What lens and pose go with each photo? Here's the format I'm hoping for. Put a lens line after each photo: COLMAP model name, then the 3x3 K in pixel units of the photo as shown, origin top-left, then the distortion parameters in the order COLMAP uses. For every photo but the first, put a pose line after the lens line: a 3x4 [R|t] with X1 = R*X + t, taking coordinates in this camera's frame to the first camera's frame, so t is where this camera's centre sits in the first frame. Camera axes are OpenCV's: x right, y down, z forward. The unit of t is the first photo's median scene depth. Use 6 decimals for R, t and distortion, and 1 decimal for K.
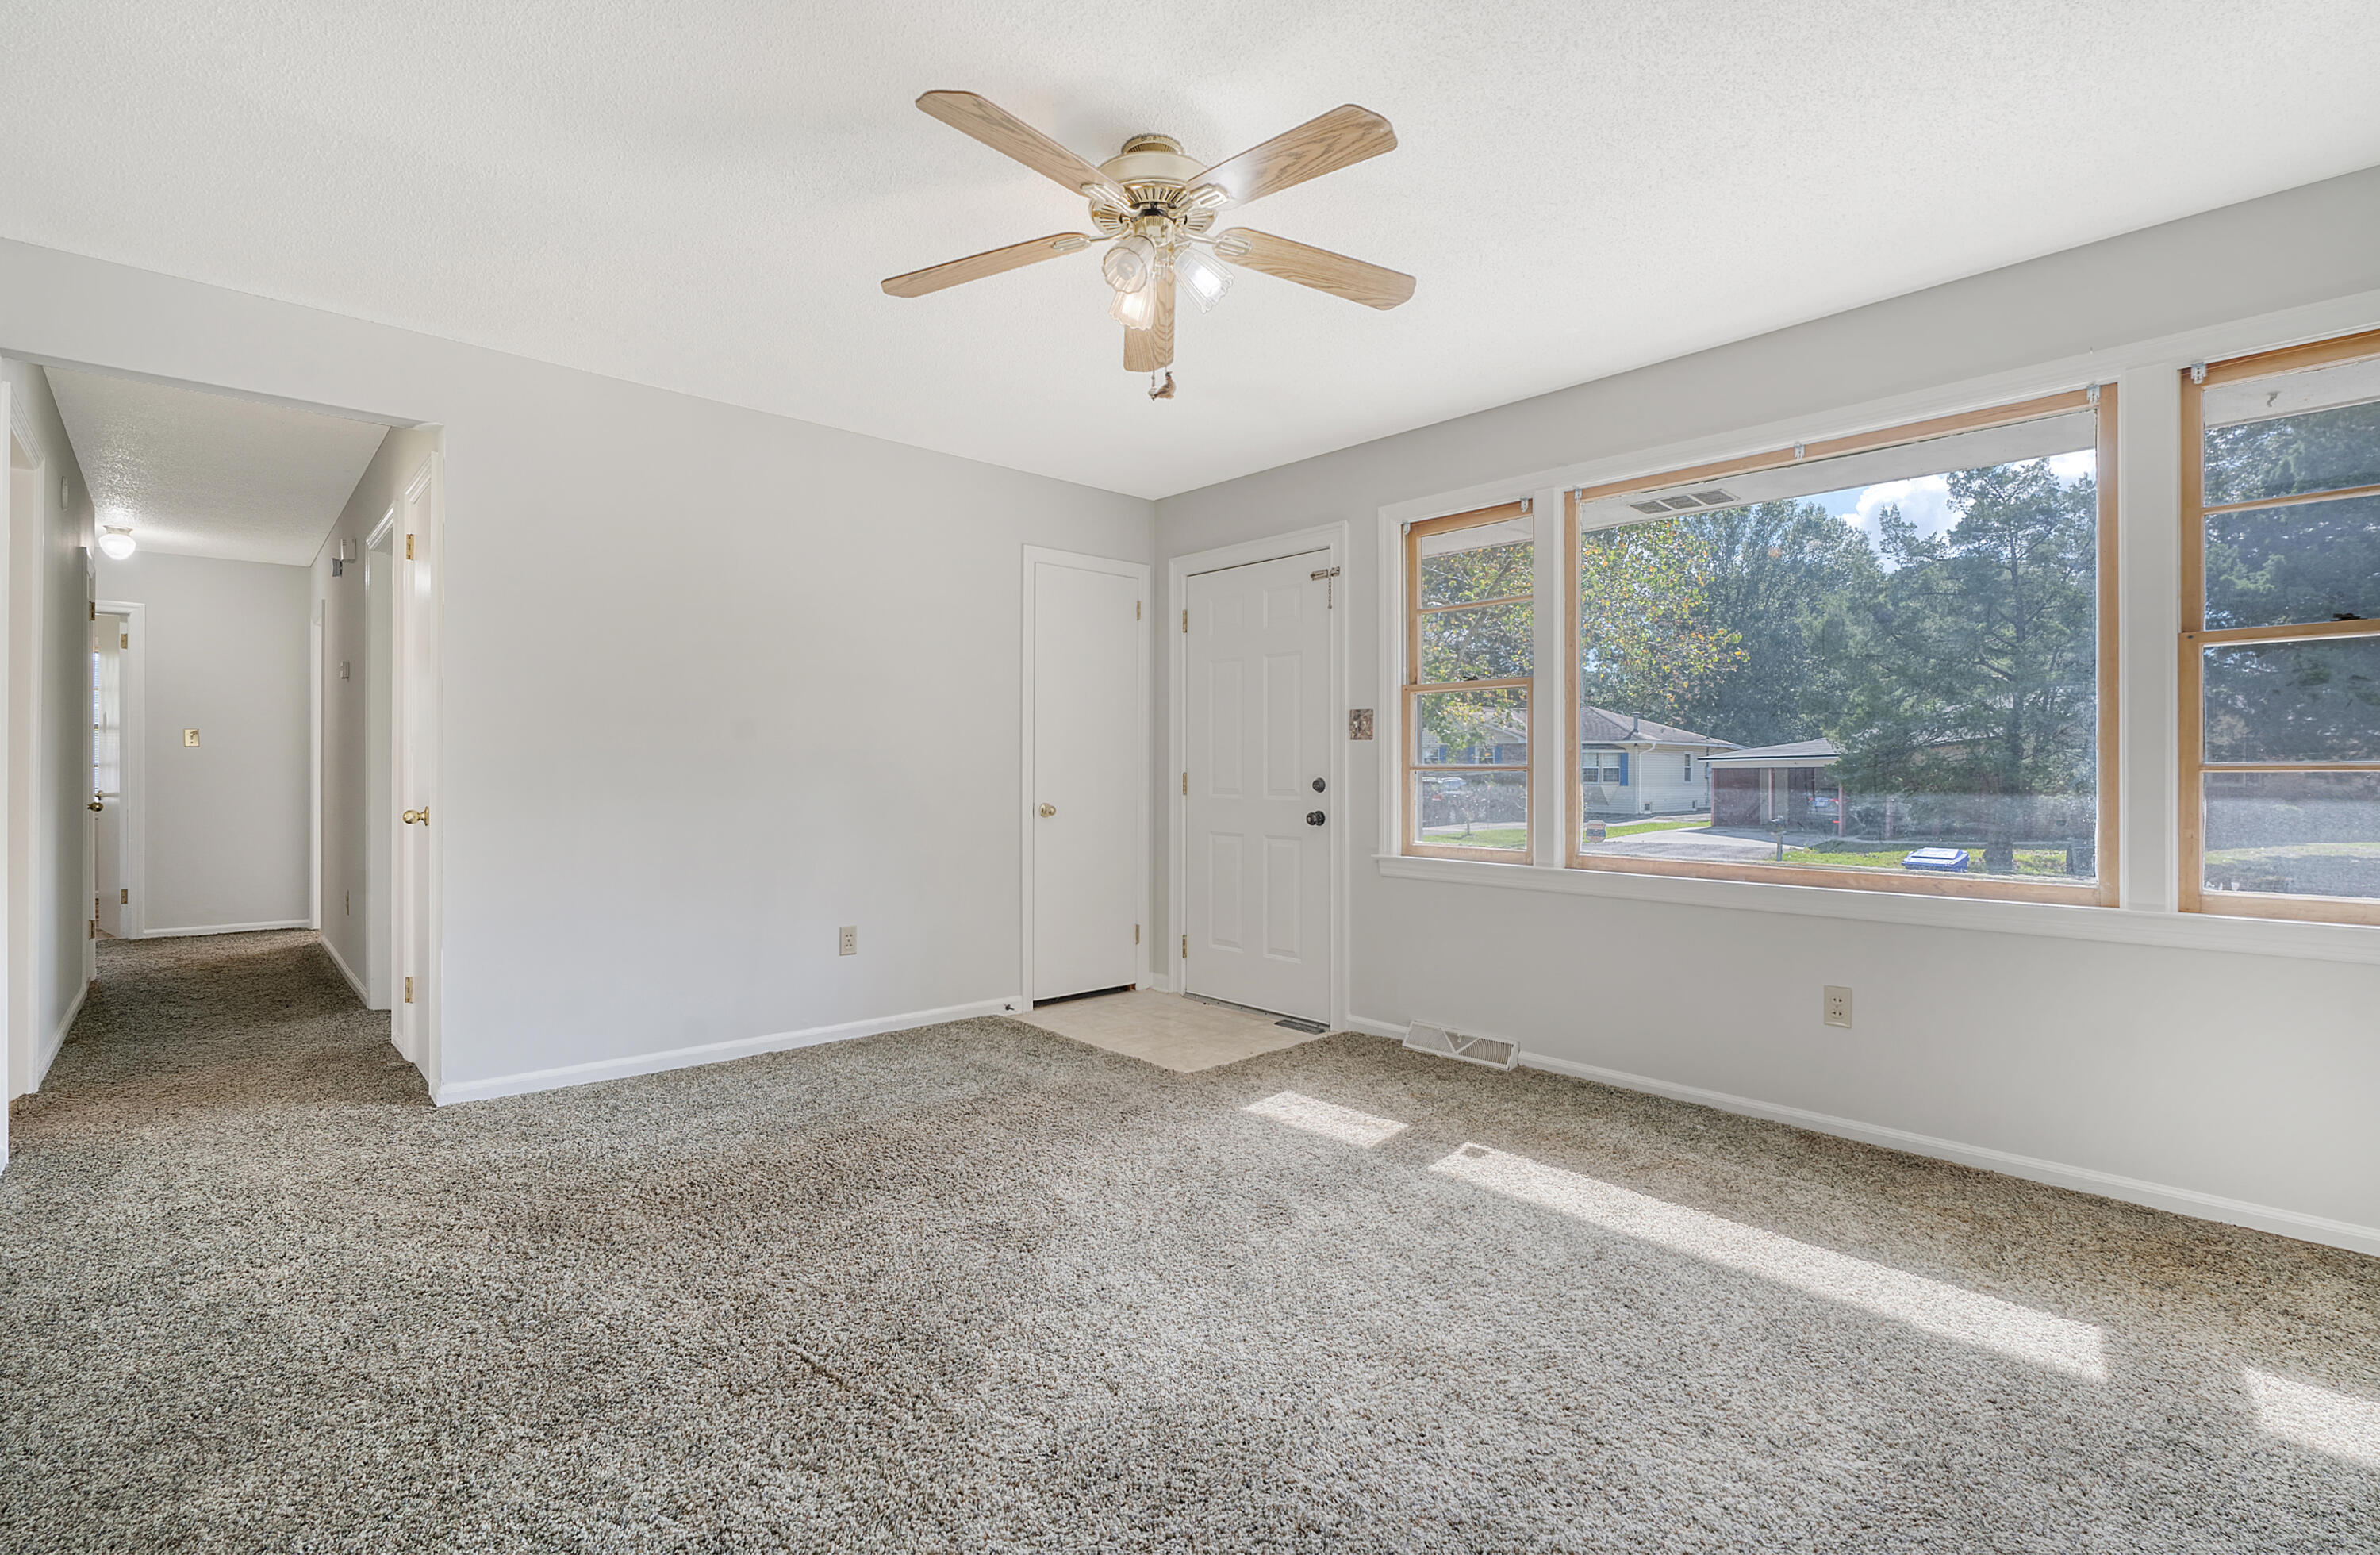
lens RADIAL K [[1091.1, 0, 1190.0], [0, 1091.1, 777.5], [0, 0, 1]] dist [-0.000549, 0.000026]
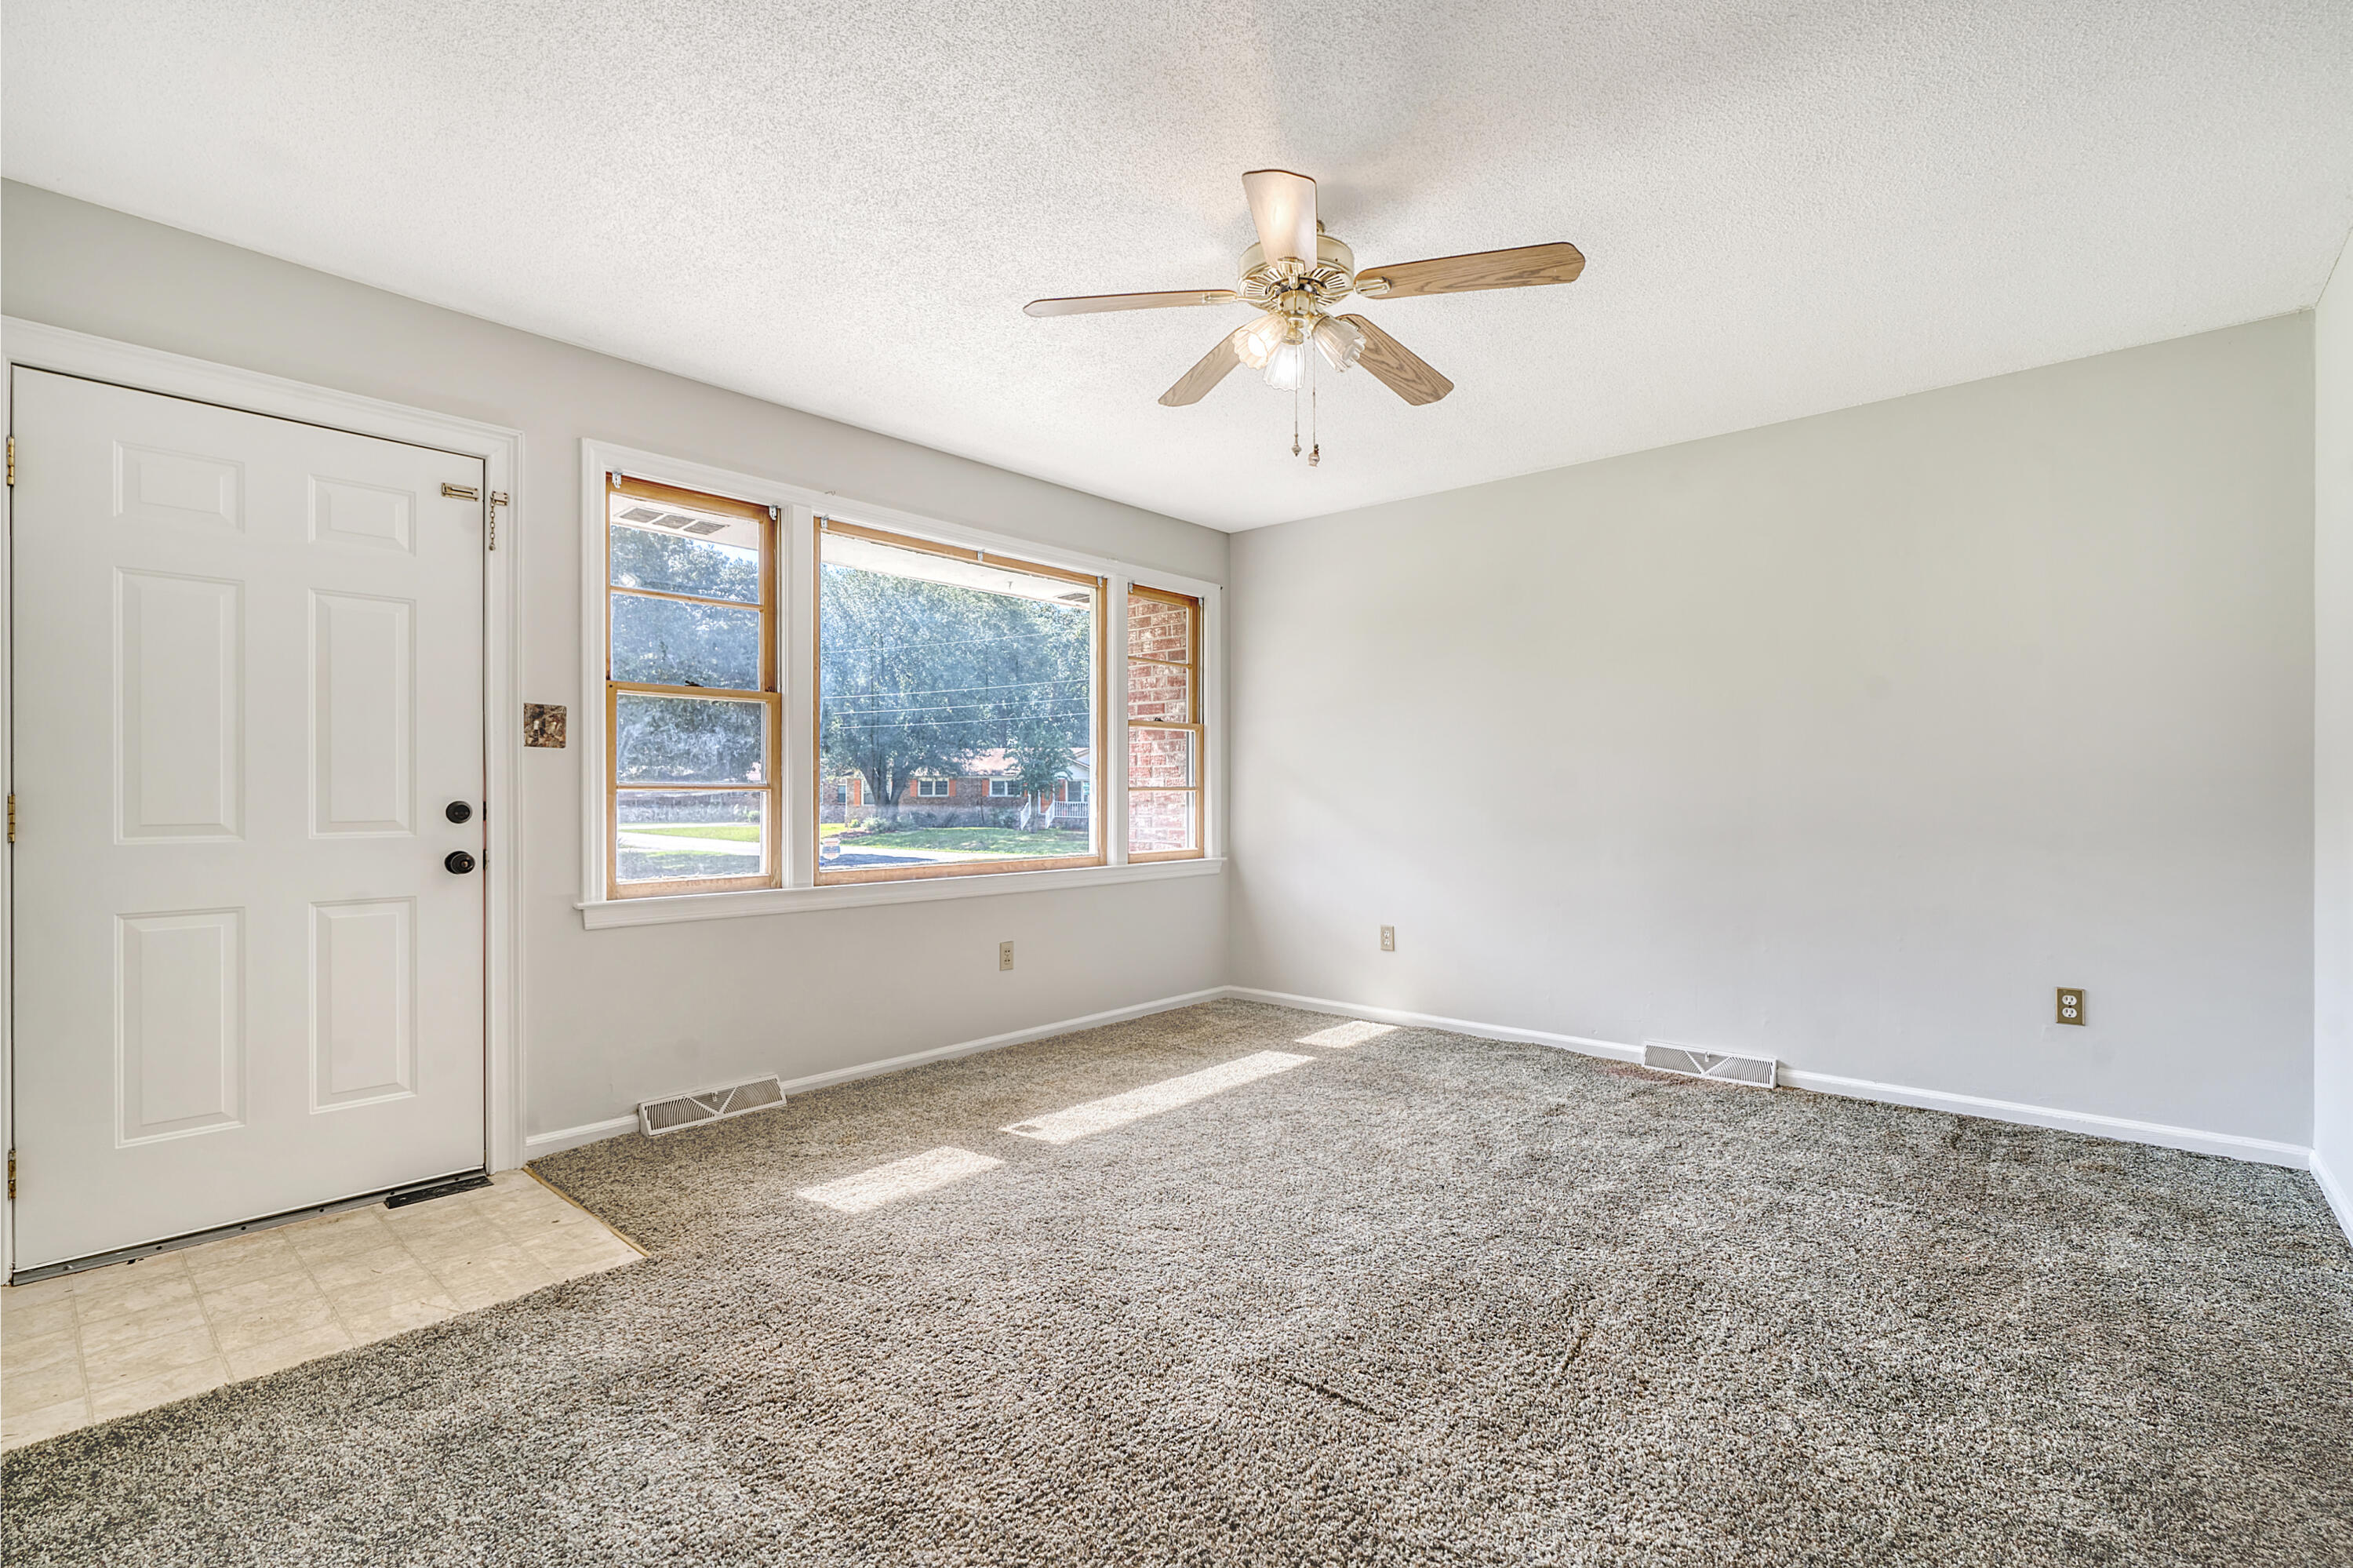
lens RADIAL K [[1103.6, 0, 1176.5], [0, 1103.6, 784.0], [0, 0, 1]] dist [-0.001743, -0.000579]
pose [[-0.116139, 0.002370, 0.993230, -0.727171], [0.004332, 0.999989, -0.001880, -0.008330], [-0.993224, 0.004084, -0.116148, 0.796050]]
